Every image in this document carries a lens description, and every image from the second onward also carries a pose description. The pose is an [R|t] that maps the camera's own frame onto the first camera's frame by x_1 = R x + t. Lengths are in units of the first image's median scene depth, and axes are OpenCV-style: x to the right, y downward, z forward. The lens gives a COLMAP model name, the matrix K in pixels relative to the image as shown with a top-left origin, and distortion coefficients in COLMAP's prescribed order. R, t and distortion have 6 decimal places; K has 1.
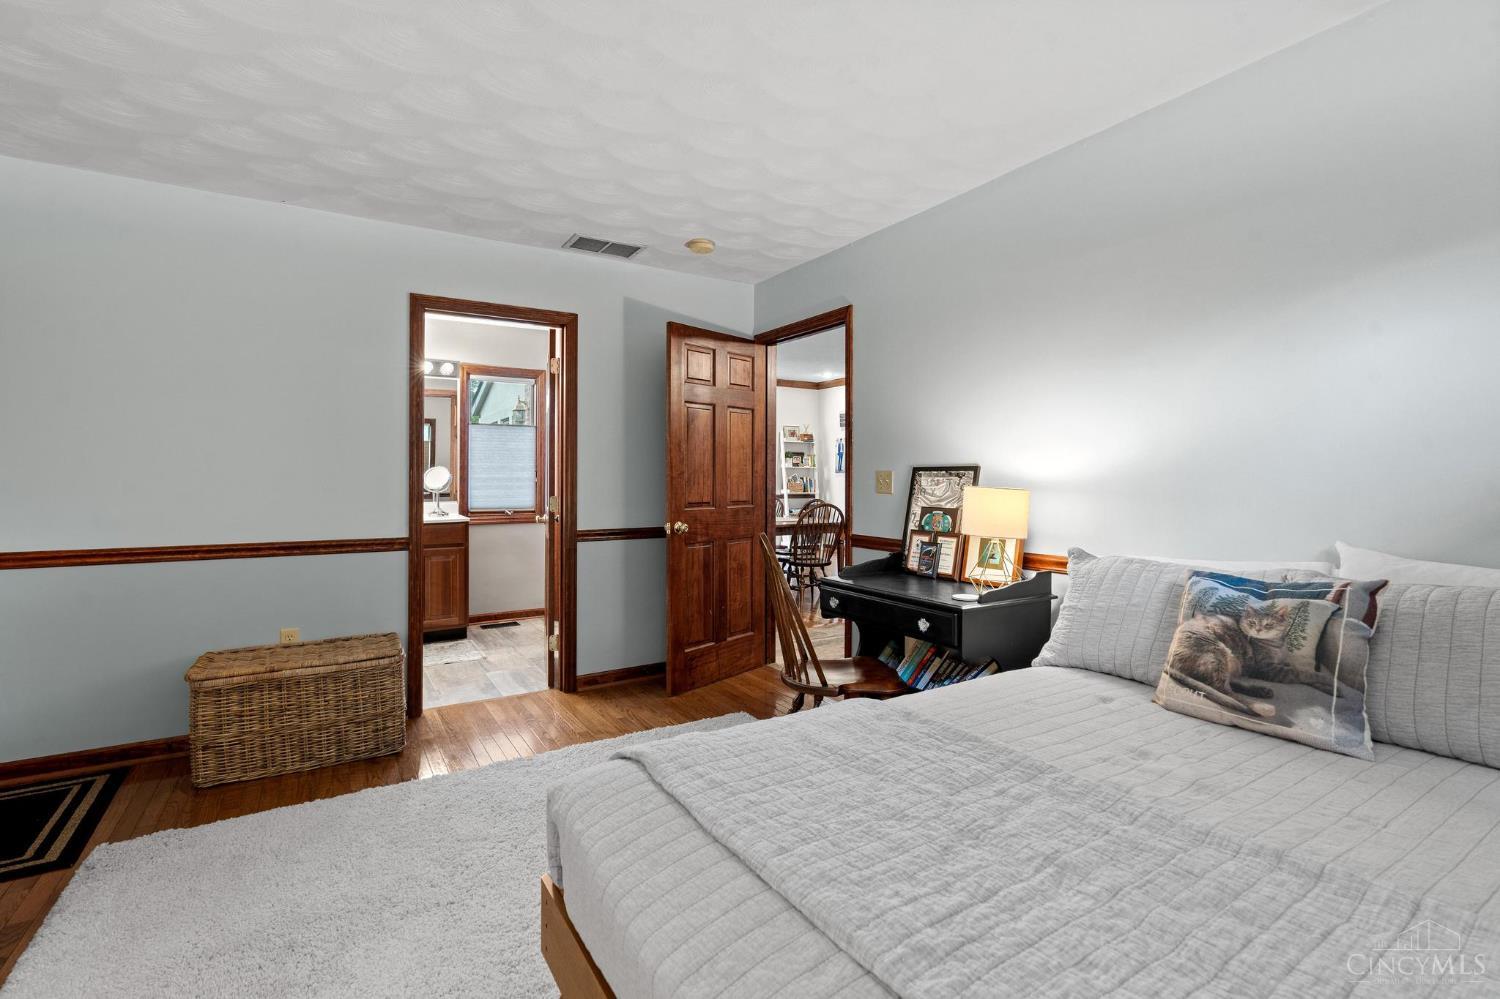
lens RADIAL K [[674.6, 0, 749.5], [0, 674.6, 486.7], [0, 0, 1]] dist [-0.011083, 0.004065]
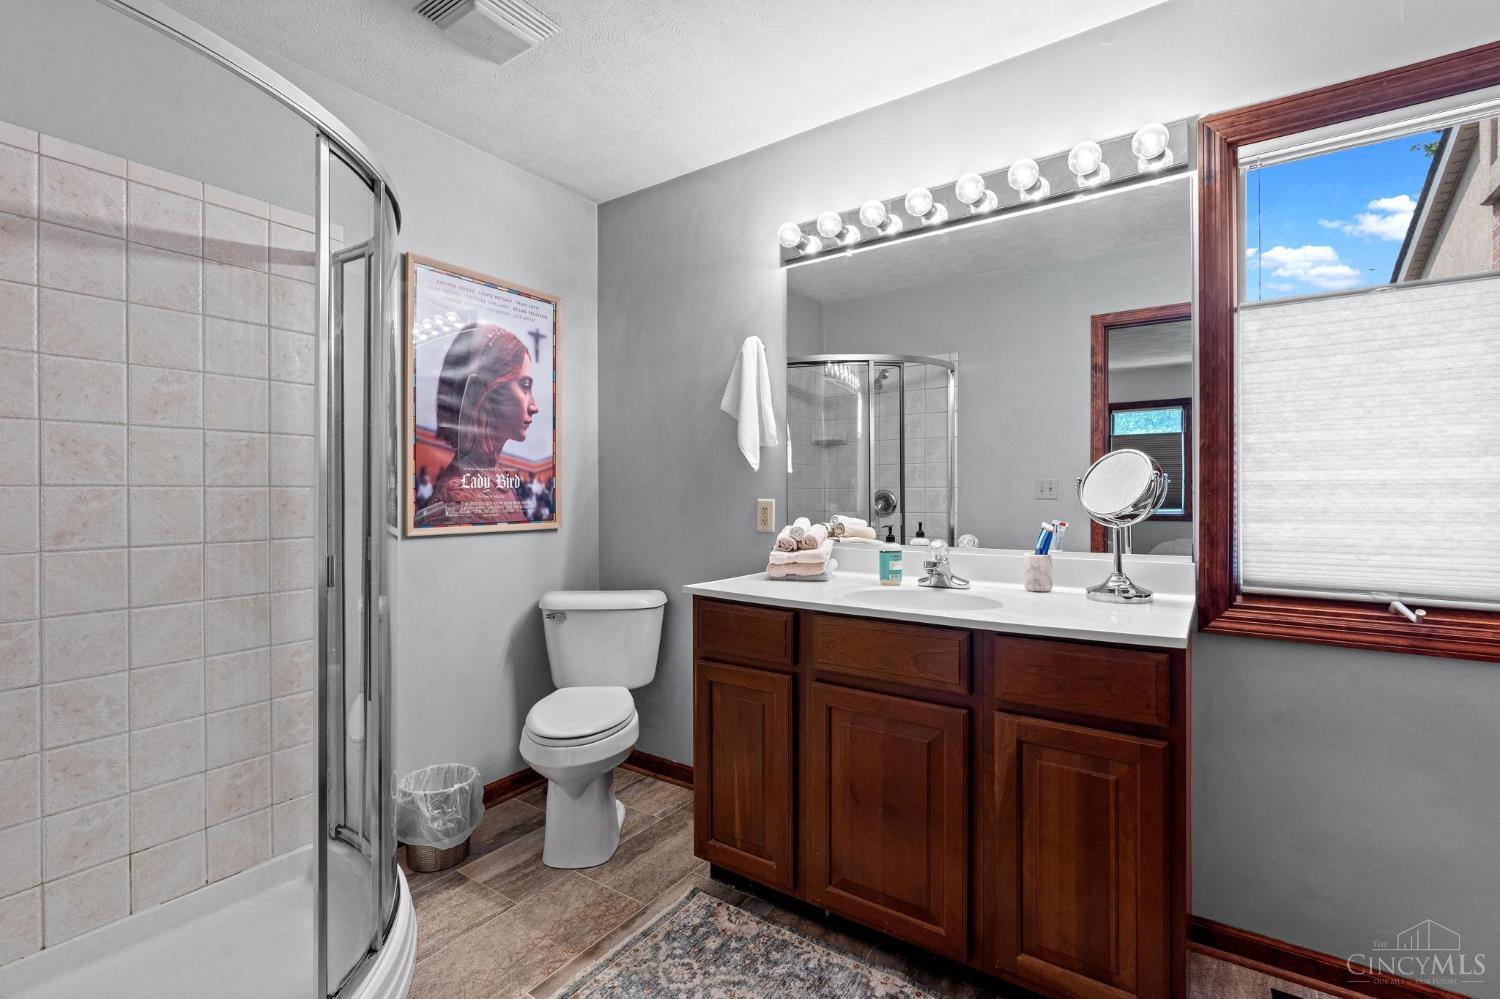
lens RADIAL K [[674.6, 0, 746.6], [0, 674.6, 490.8], [0, 0, 1]] dist [-0.011083, 0.004065]
pose [[0.407225, -0.003048, -0.913323, -0.226894], [-0.007809, 0.999946, -0.006819, -0.005349], [0.913295, 0.009909, 0.407179, 0.672574]]
